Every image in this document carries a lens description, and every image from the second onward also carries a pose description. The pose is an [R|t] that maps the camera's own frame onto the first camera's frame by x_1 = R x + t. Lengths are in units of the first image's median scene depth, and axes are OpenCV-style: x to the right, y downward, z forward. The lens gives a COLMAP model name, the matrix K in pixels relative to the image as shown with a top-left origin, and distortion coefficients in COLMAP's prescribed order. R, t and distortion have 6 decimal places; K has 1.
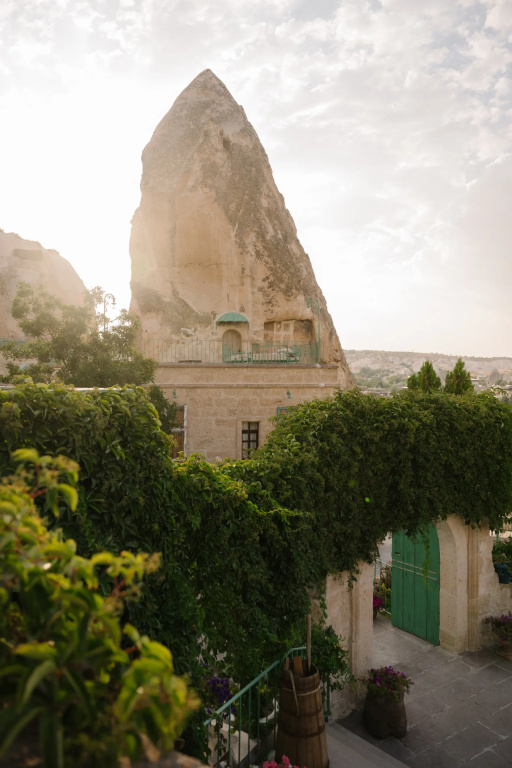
lens RADIAL K [[588.1, 0, 256.0], [0, 588.1, 384.0], [0, 0, 1]] dist [0.002751, 0.005109]
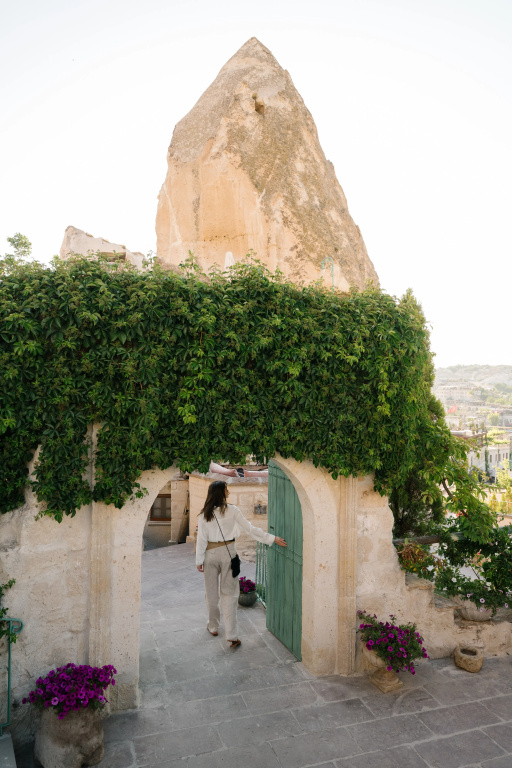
lens RADIAL K [[588.1, 0, 256.0], [0, 588.1, 384.0], [0, 0, 1]] dist [0.002751, 0.005109]
pose [[0.968490, 0.006167, -0.248976, 0.182055], [-0.016998, 0.998999, -0.041376, 0.064100], [0.248472, 0.044305, 0.967625, 0.132299]]
